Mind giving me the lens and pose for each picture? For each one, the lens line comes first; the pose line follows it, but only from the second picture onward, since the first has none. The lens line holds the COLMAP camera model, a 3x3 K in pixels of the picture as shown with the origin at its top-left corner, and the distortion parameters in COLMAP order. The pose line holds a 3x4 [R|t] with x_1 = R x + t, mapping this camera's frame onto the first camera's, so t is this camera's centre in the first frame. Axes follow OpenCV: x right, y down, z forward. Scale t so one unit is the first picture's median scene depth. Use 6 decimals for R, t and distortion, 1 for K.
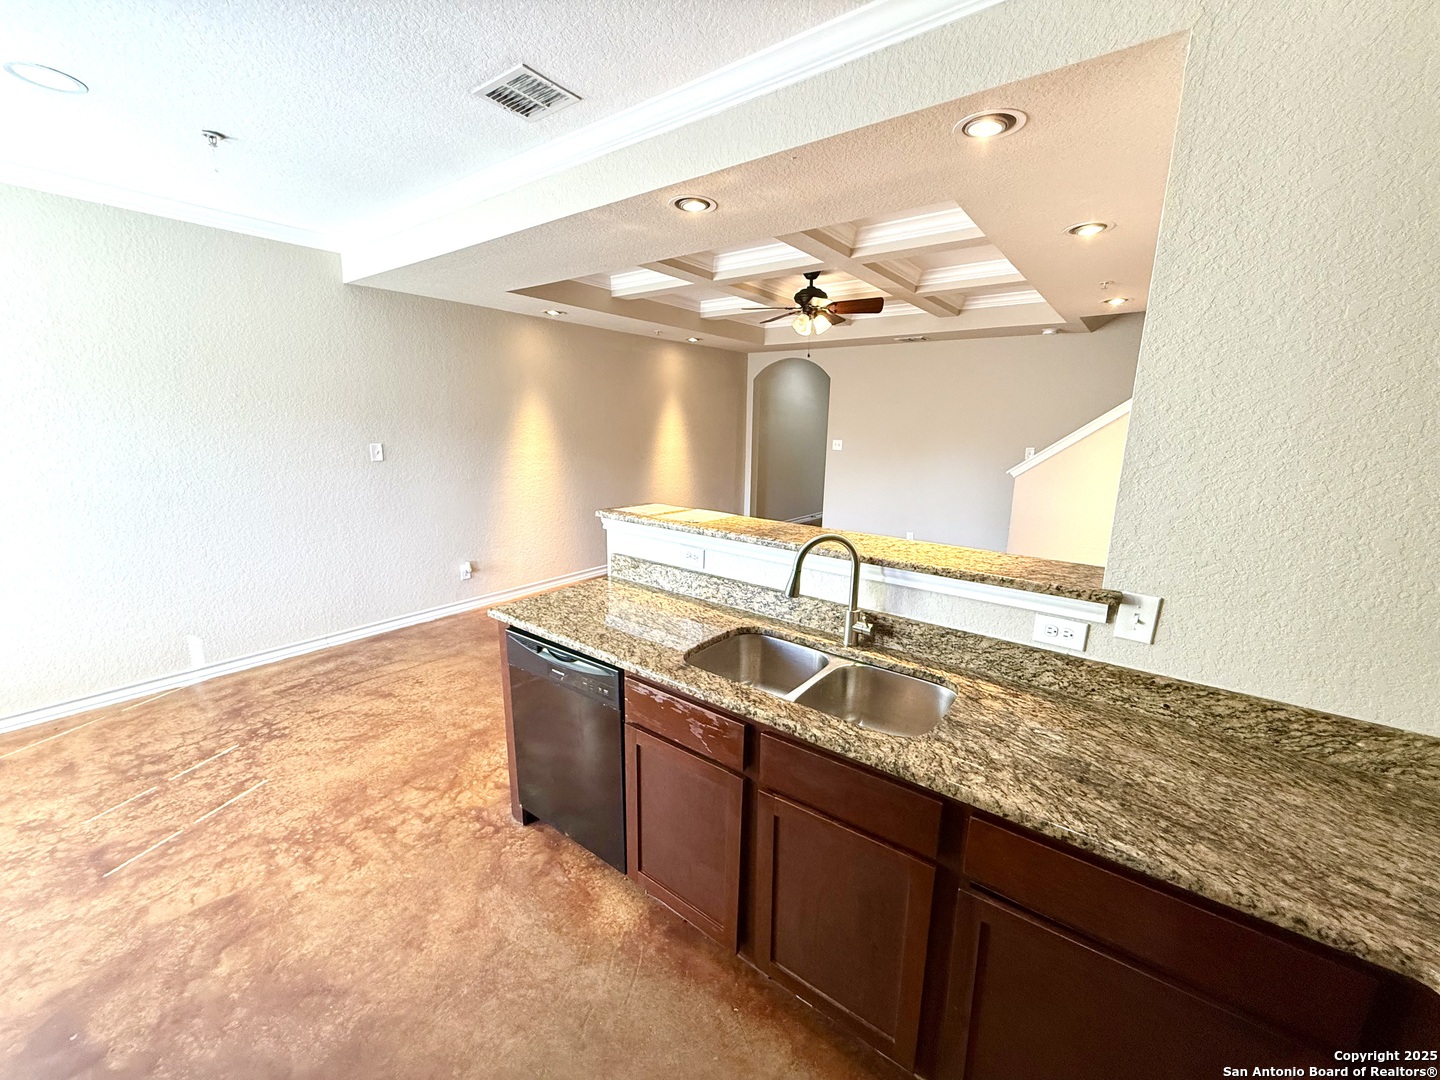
lens RADIAL K [[572.7, 0, 718.8], [0, 572.7, 537.0], [0, 0, 1]] dist [0.000556, -0.000749]
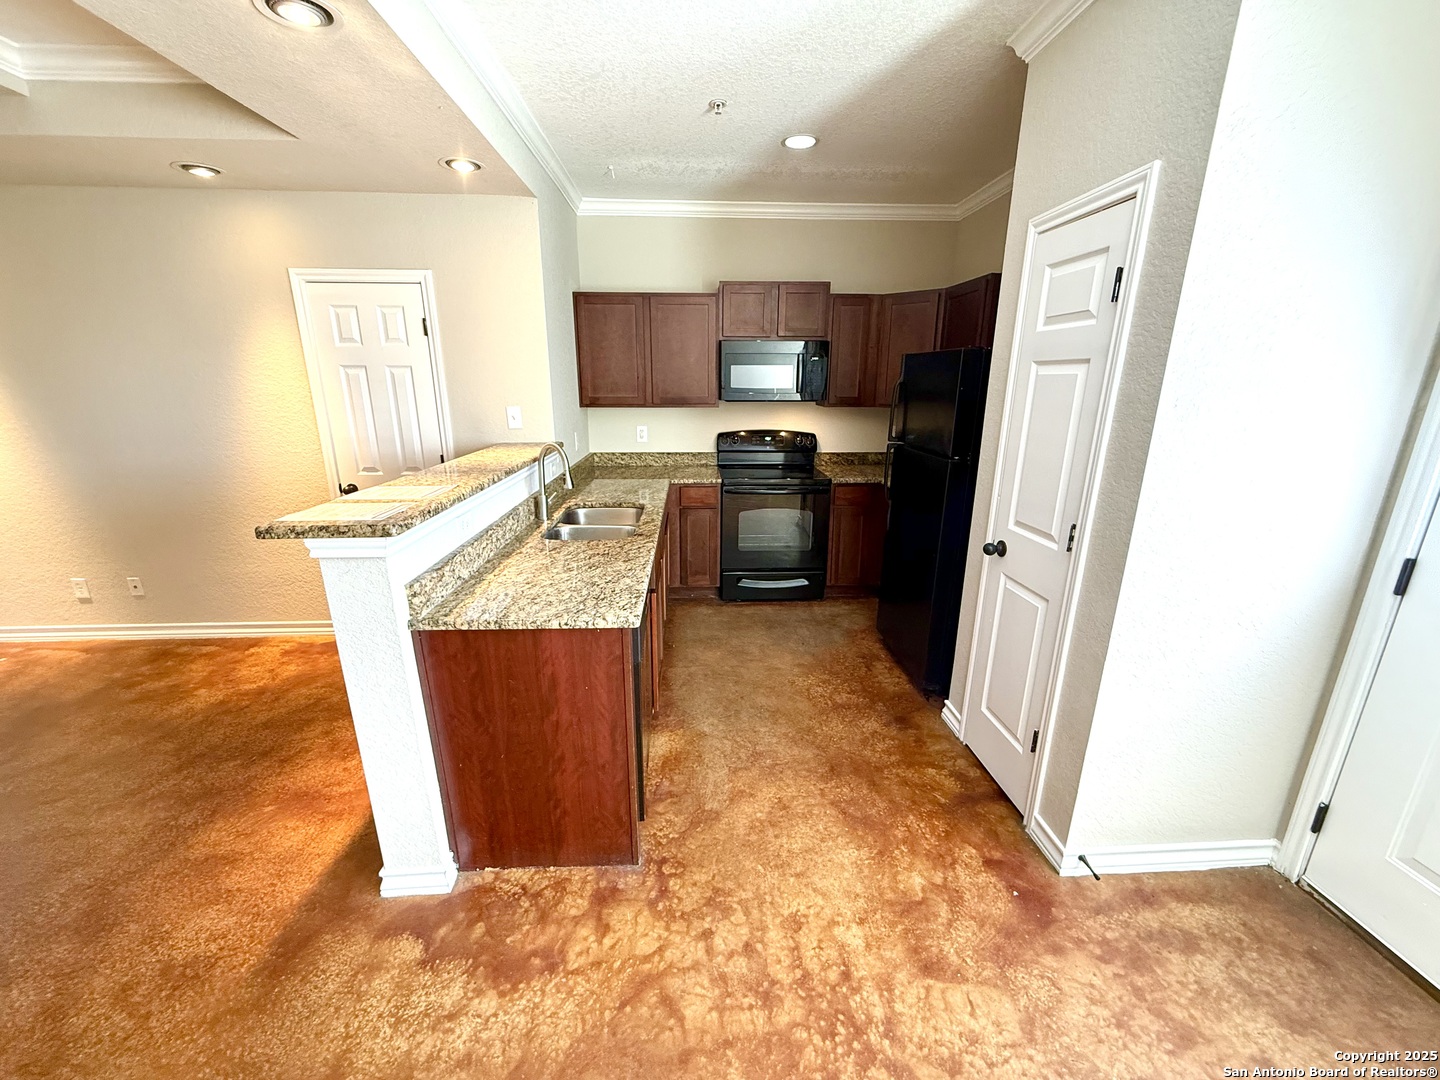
lens RADIAL K [[572.7, 0, 716.3], [0, 572.7, 539.8], [0, 0, 1]] dist [0.000556, -0.000749]
pose [[-0.637793, -0.228171, 0.735635, -1.063804], [0.141476, 0.904154, 0.403100, -0.275004], [-0.757103, 0.361170, -0.544382, 1.374723]]
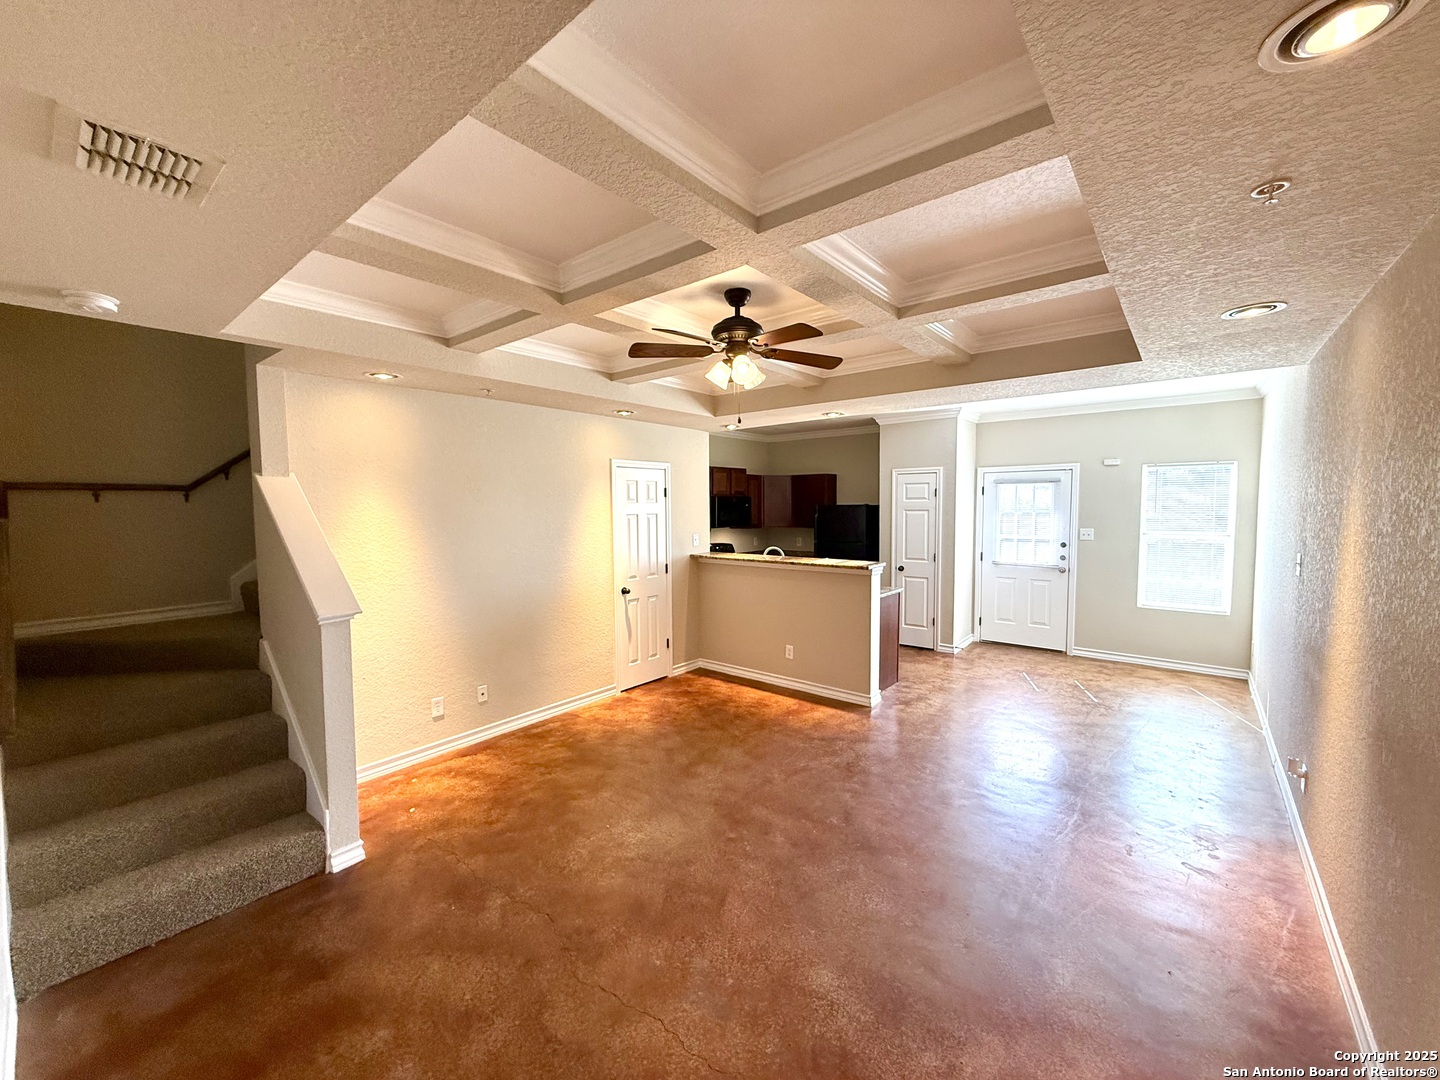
lens RADIAL K [[572.7, 0, 718.2], [0, 572.7, 540.5], [0, 0, 1]] dist [0.000556, -0.000749]
pose [[-0.999112, -0.010922, 0.040689, 0.328412], [0.000133, 0.964988, 0.262294, -0.777463], [-0.042130, 0.262066, -0.964130, 3.602754]]
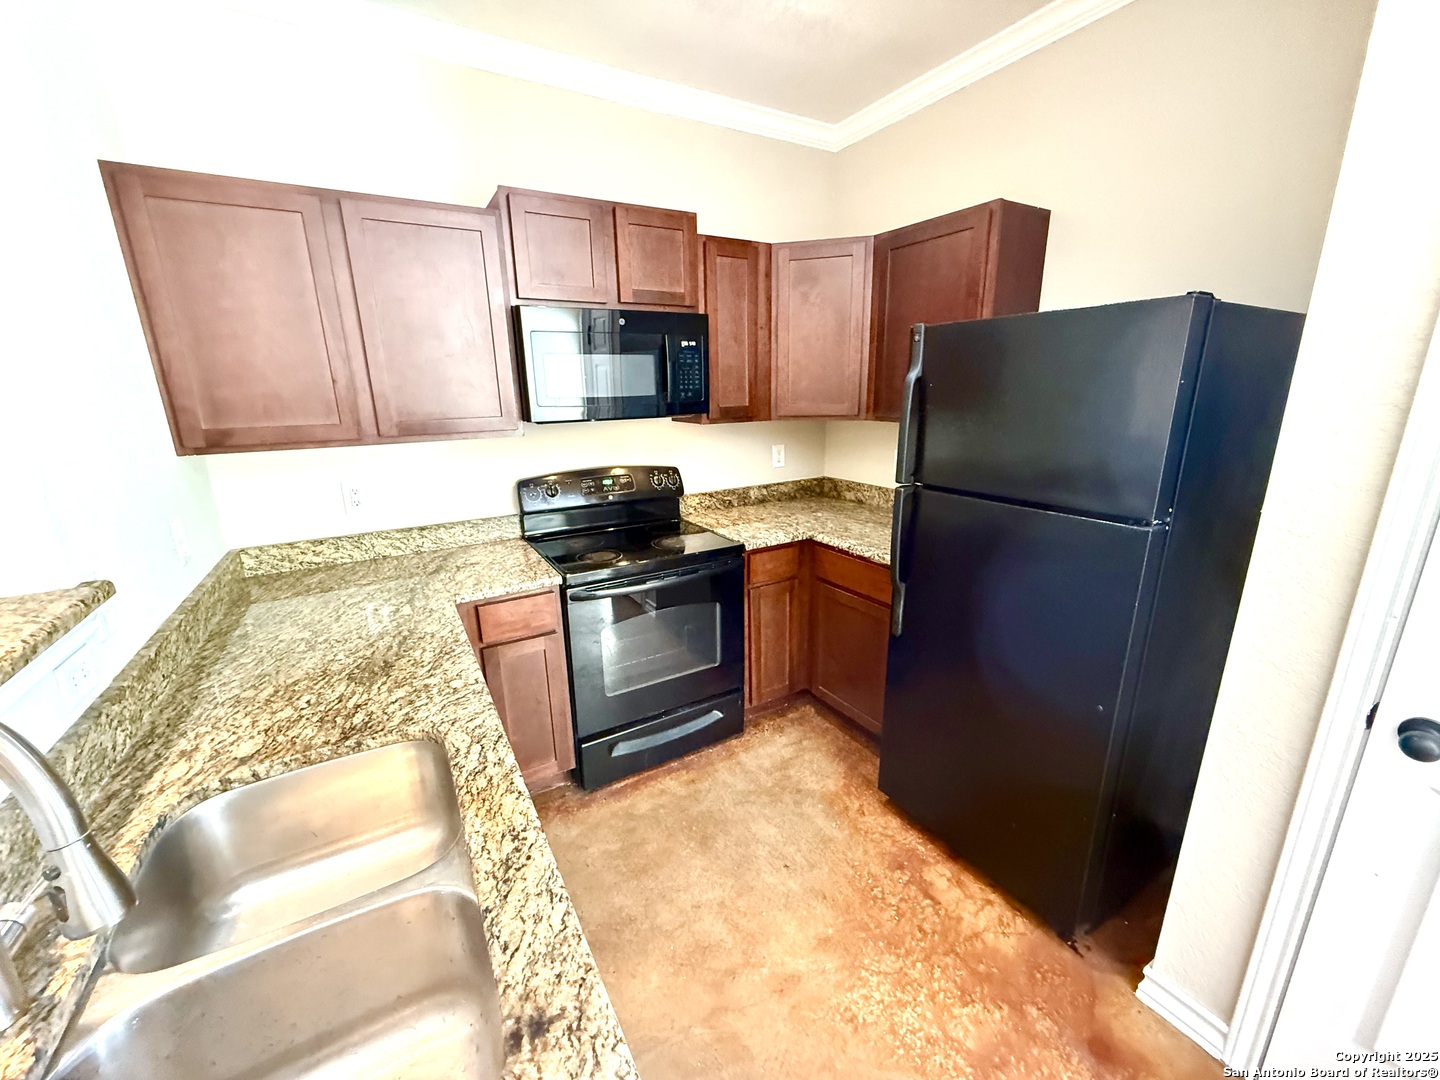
lens RADIAL K [[572.7, 0, 716.2], [0, 572.7, 538.5], [0, 0, 1]] dist [0.000556, -0.000749]
pose [[-0.923561, -0.097638, 0.370812, -0.215440], [0.081633, 0.894806, 0.438928, -0.147328], [-0.374661, 0.435647, -0.818438, 0.915193]]
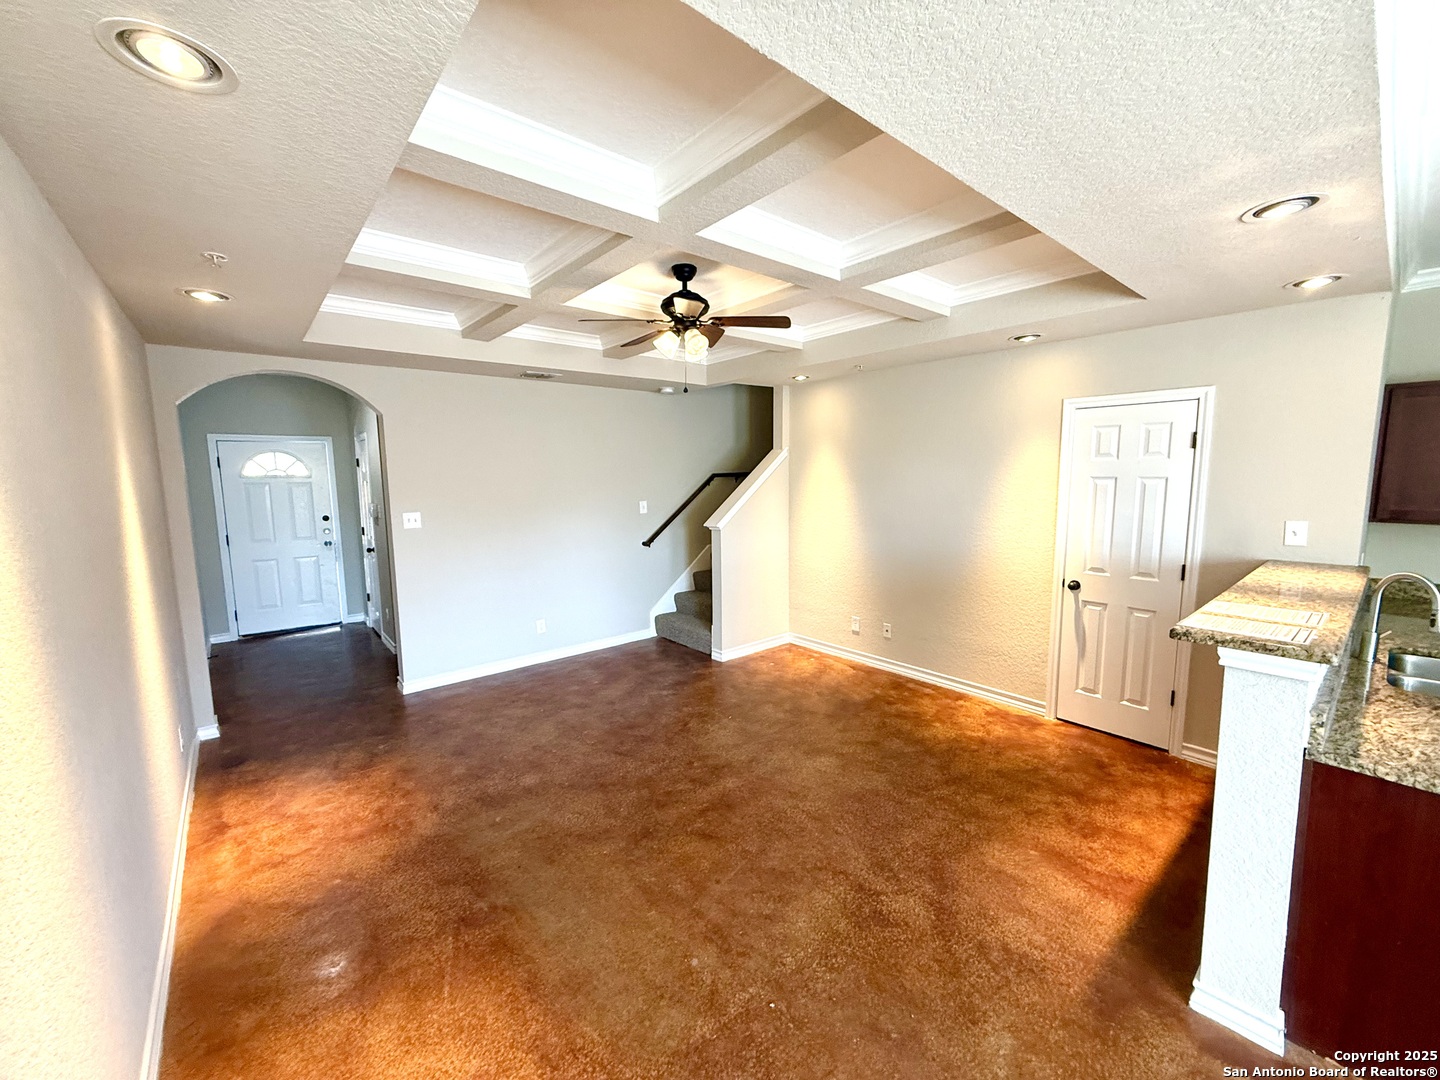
lens RADIAL K [[572.7, 0, 716.6], [0, 572.7, 540.2], [0, 0, 1]] dist [0.000556, -0.000749]
pose [[0.220227, -0.137503, 0.965709, -1.130295], [0.211278, 0.973237, 0.090394, -0.433209], [-0.952293, 0.184126, 0.243384, 1.830462]]
